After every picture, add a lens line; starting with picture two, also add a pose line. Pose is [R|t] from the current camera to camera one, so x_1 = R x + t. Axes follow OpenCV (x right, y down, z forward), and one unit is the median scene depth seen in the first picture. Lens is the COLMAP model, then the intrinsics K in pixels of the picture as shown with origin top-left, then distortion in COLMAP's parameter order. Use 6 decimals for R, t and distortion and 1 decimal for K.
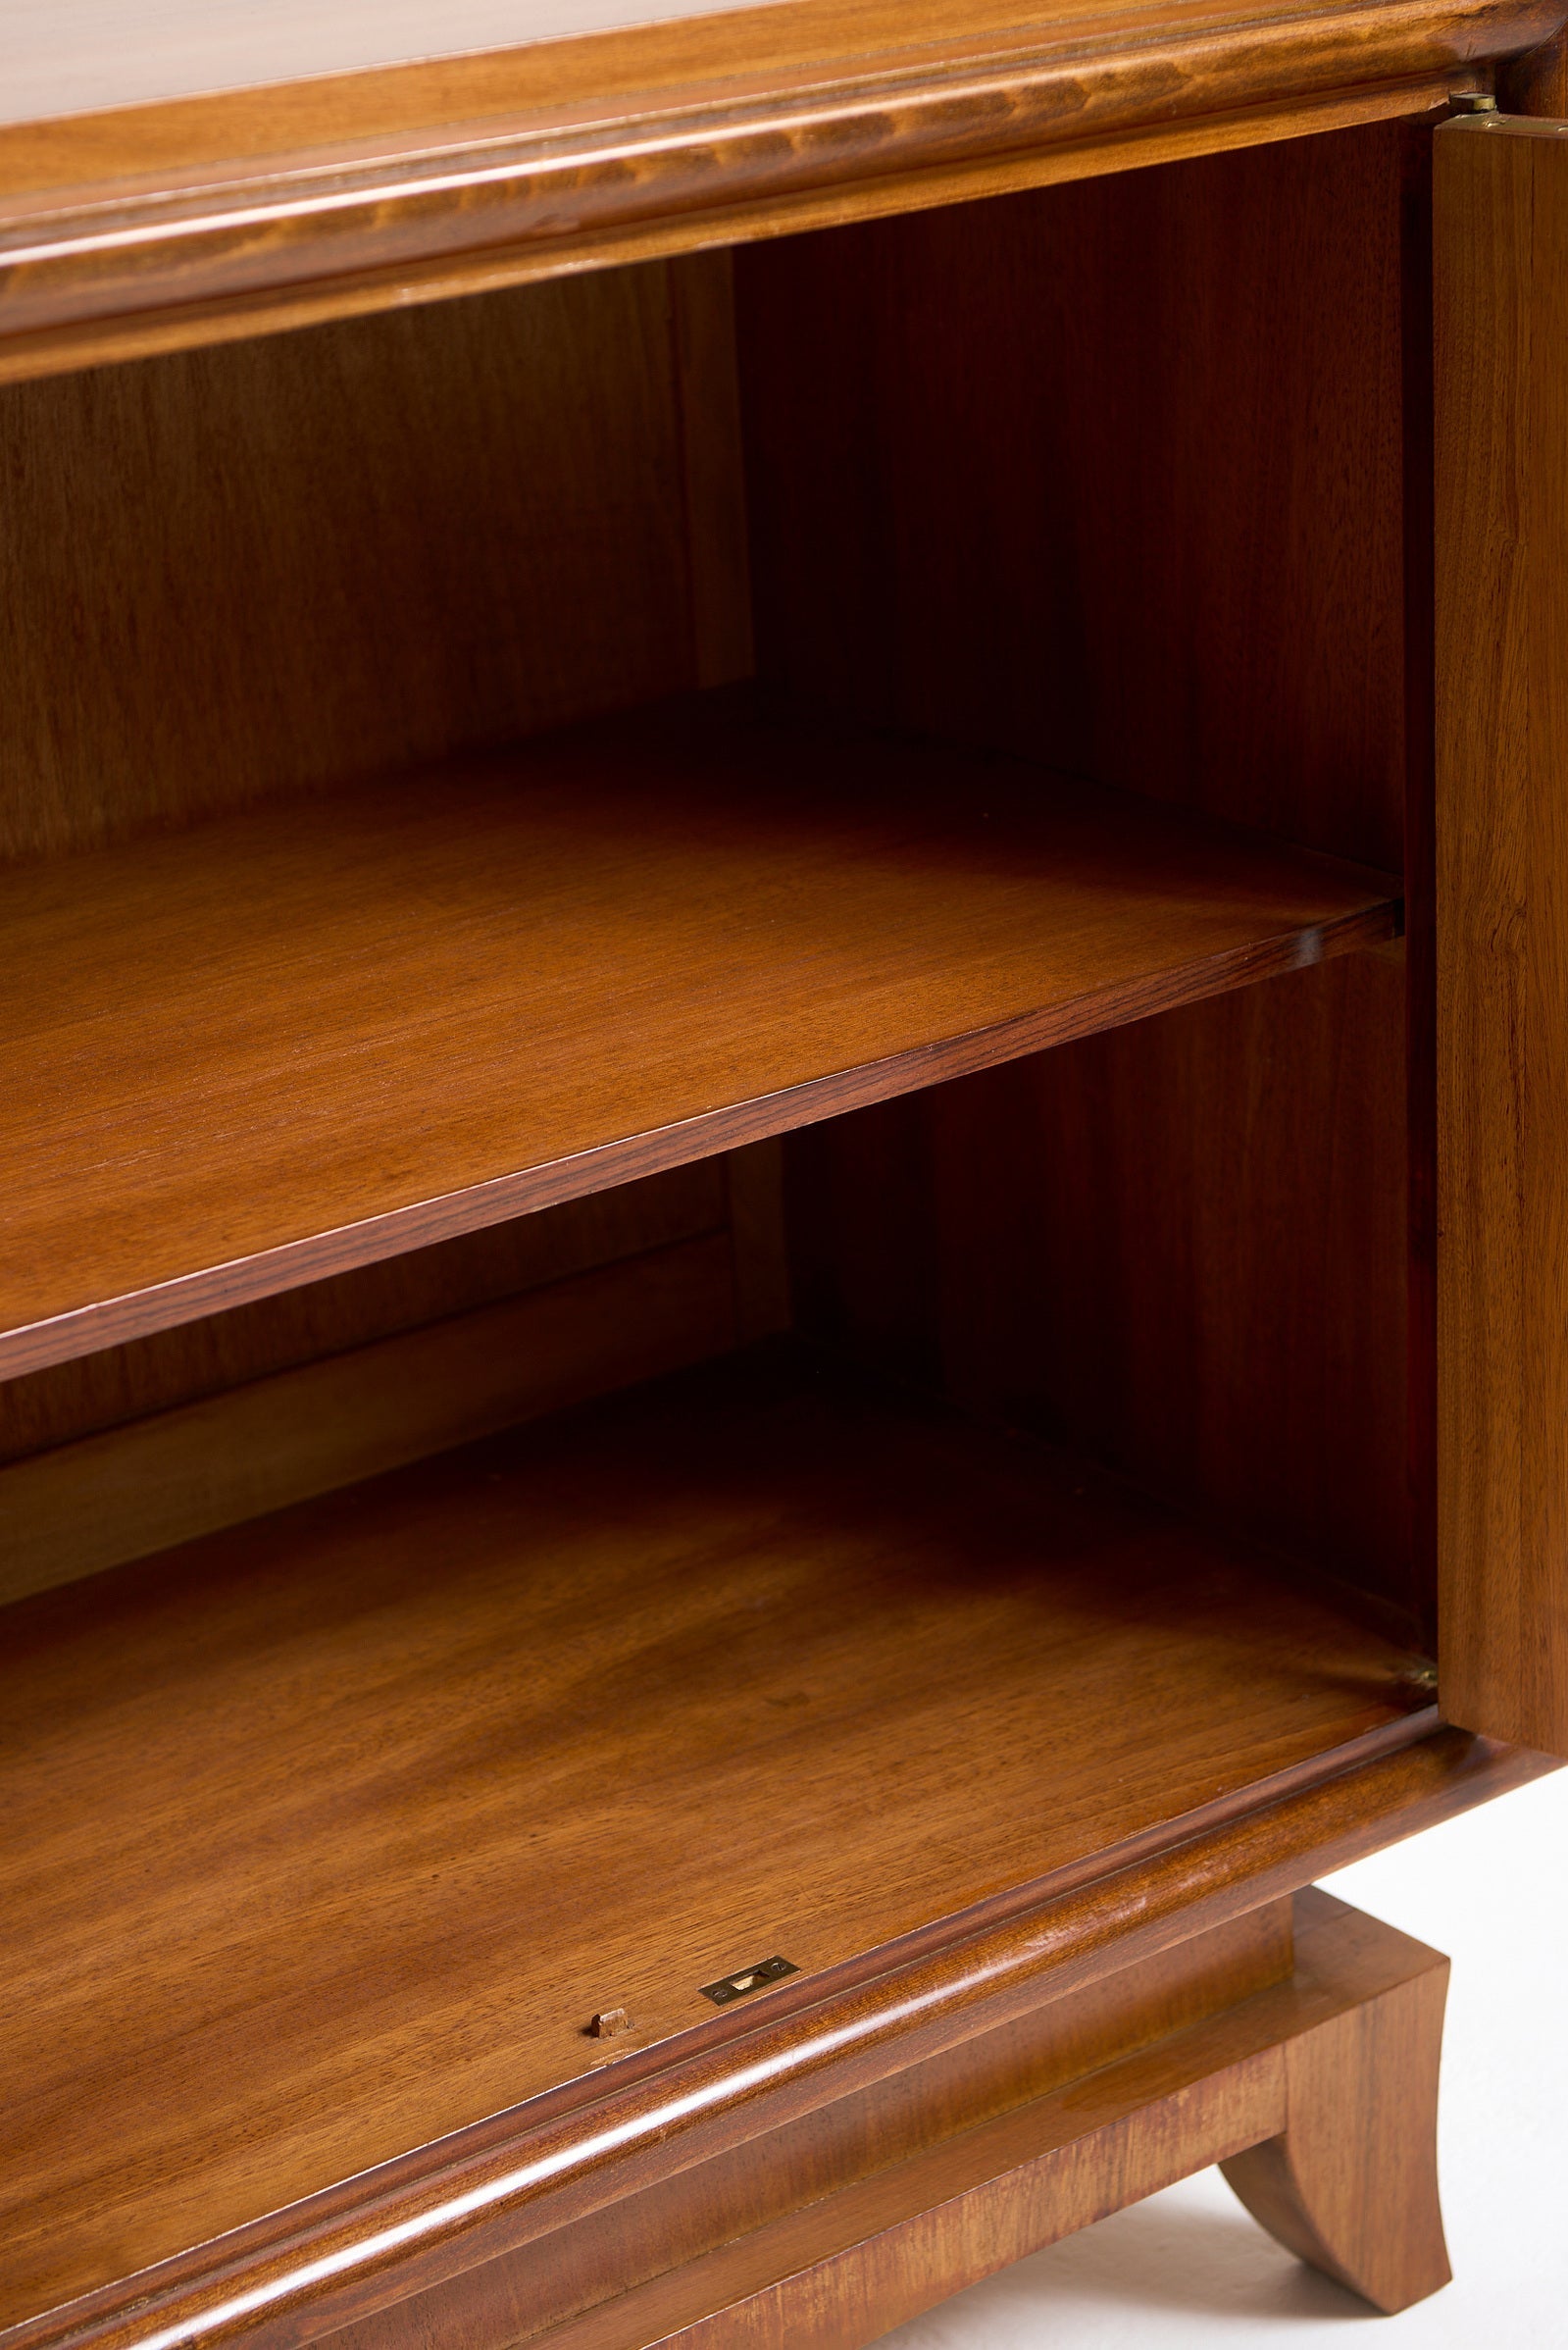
lens RADIAL K [[4616.1, 0, 784.0], [0, 4616.1, 1175.0], [0, 0, 1]] dist [0.054270, -0.182859]
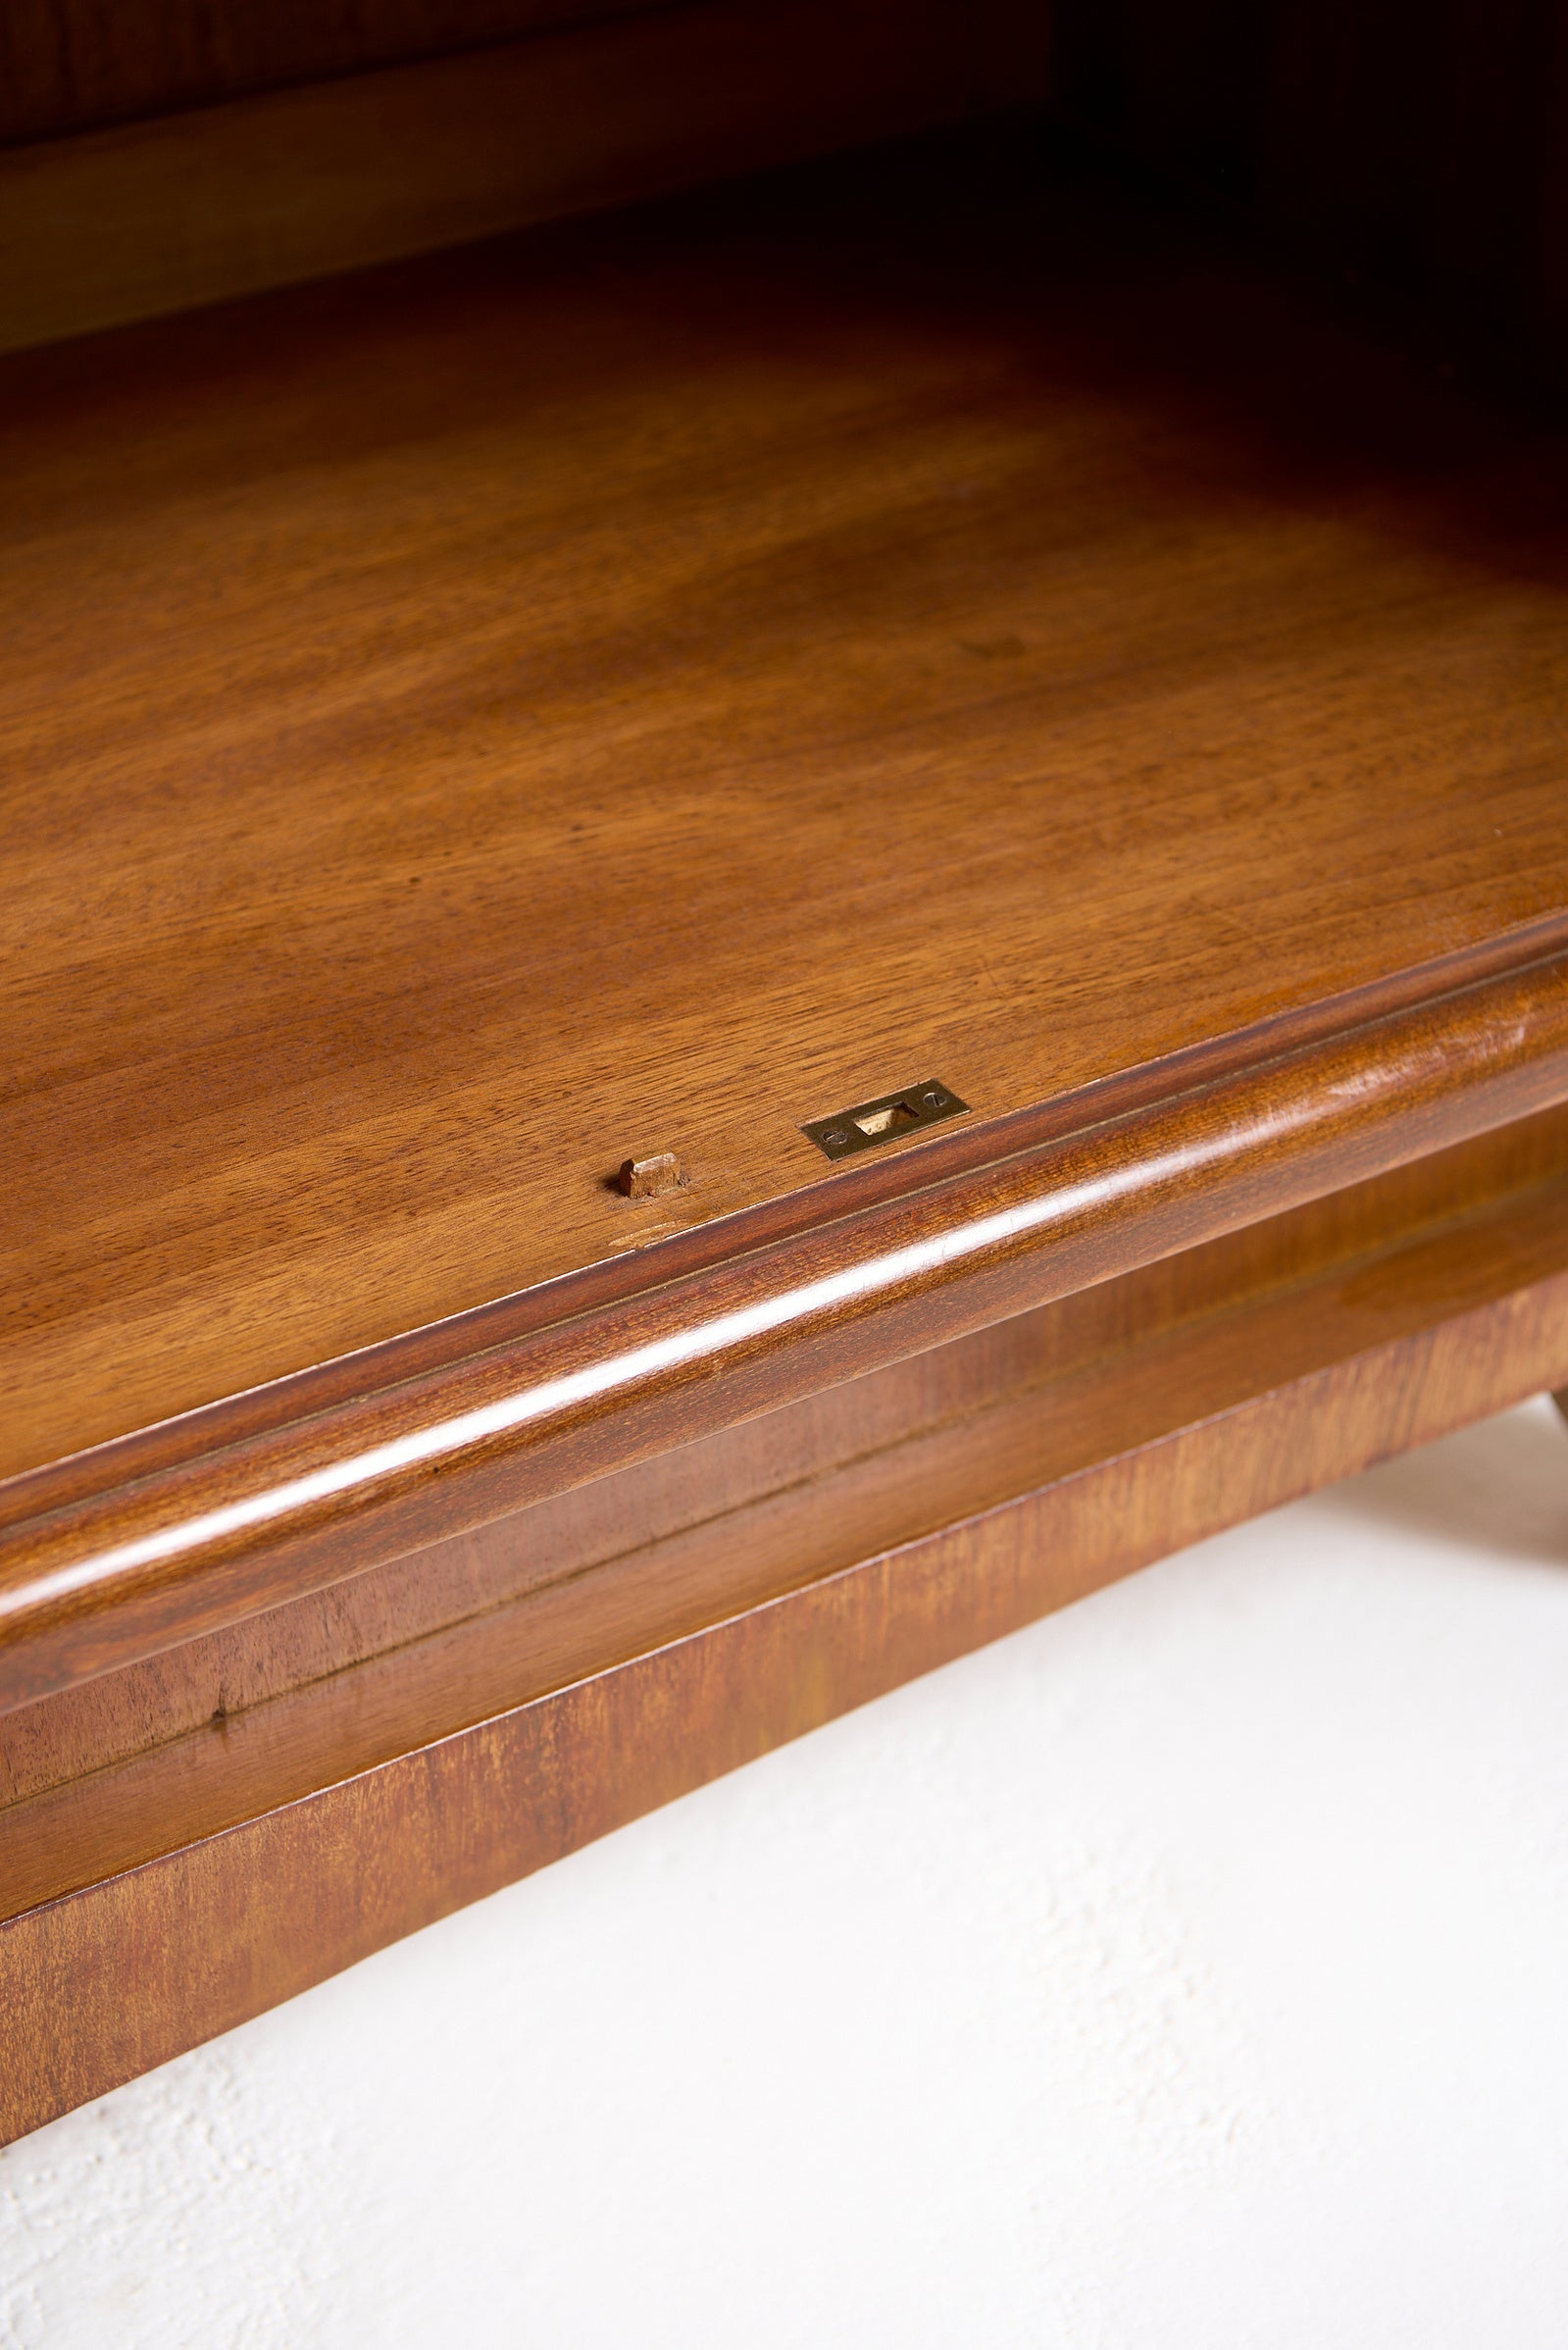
lens RADIAL K [[4287.6, 0, 784.0], [0, 4287.6, 1175.0], [0, 0, 1]] dist [-0.031435, 0.222236]
pose [[0.994213, 0.103306, -0.029455, -0.003098], [-0.092131, 0.961004, 0.260735, 0.031245], [0.055242, -0.256513, 0.964961, 0.413554]]
